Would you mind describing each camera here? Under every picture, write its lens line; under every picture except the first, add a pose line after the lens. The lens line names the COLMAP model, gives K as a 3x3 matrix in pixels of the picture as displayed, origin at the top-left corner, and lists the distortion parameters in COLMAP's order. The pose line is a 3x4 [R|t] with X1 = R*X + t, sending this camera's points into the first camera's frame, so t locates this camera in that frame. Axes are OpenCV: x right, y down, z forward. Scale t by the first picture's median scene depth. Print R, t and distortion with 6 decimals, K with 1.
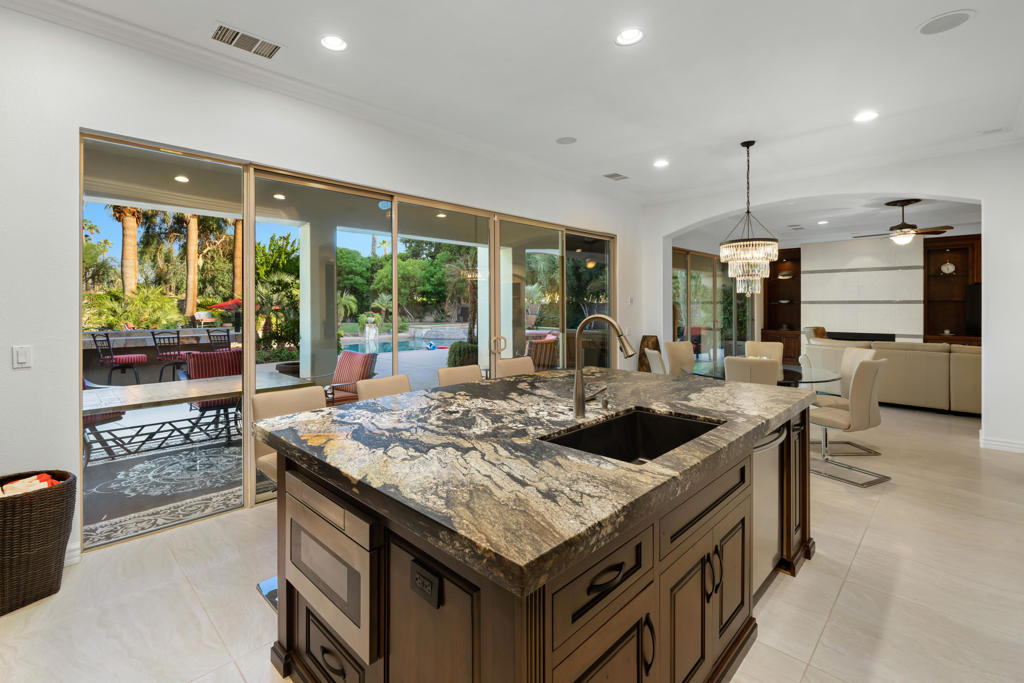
lens RADIAL K [[461.1, 0, 487.8], [0, 461.1, 305.2], [0, 0, 1]] dist [-0.000441, 0.000164]
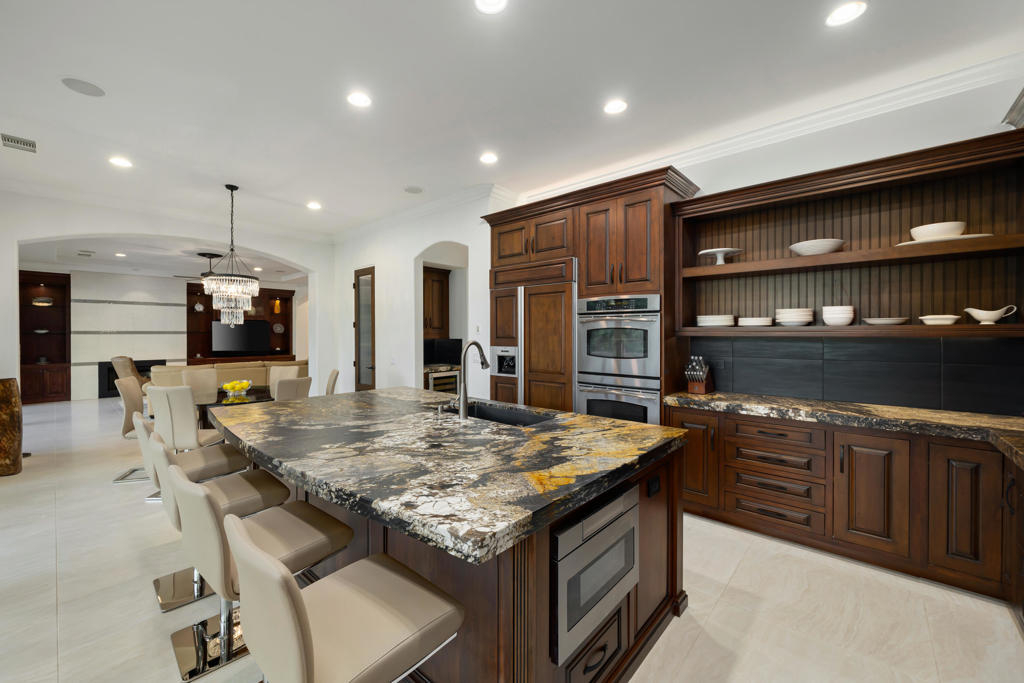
lens RADIAL K [[410.9, 0, 488.8], [0, 410.9, 335.2], [0, 0, 1]] dist [-0.003284, -0.000247]
pose [[-0.044847, 0.000095, 0.998994, -0.392557], [0.001326, 0.999999, -0.000036, 0.001491], [-0.998993, 0.001323, -0.044847, 0.392347]]
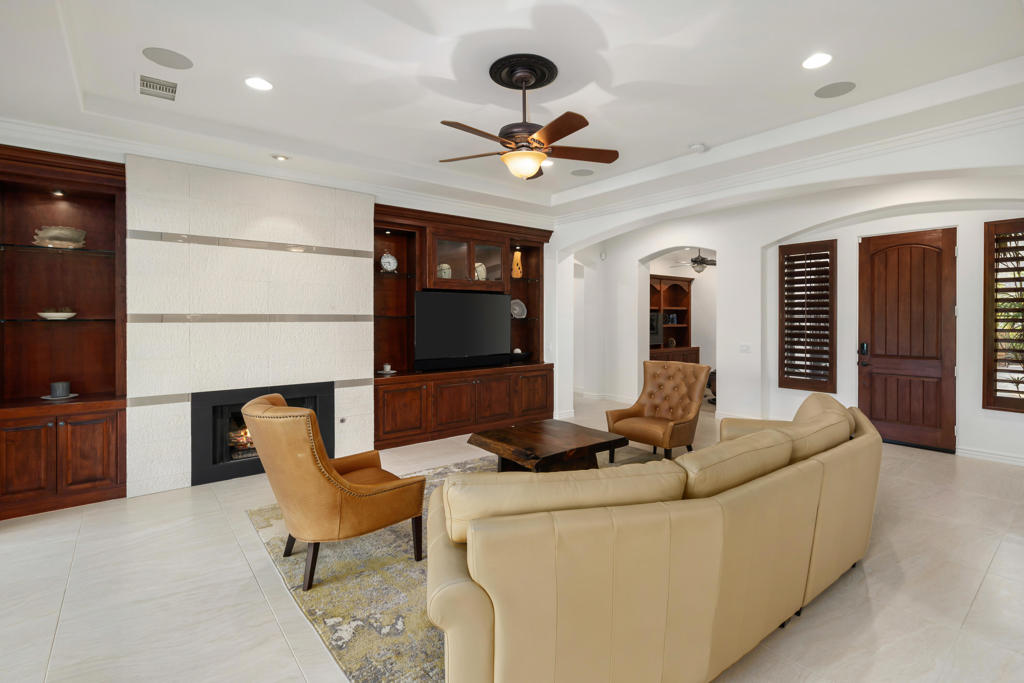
lens RADIAL K [[481.6, 0, 538.0], [0, 481.6, 319.0], [0, 0, 1]] dist [0.000117, -0.000036]
pose [[0.066821, 0.000192, 0.997765, 0.683171], [0.000278, 1.000000, -0.000211, -0.010611], [-0.997765, 0.000291, 0.066821, 1.364392]]
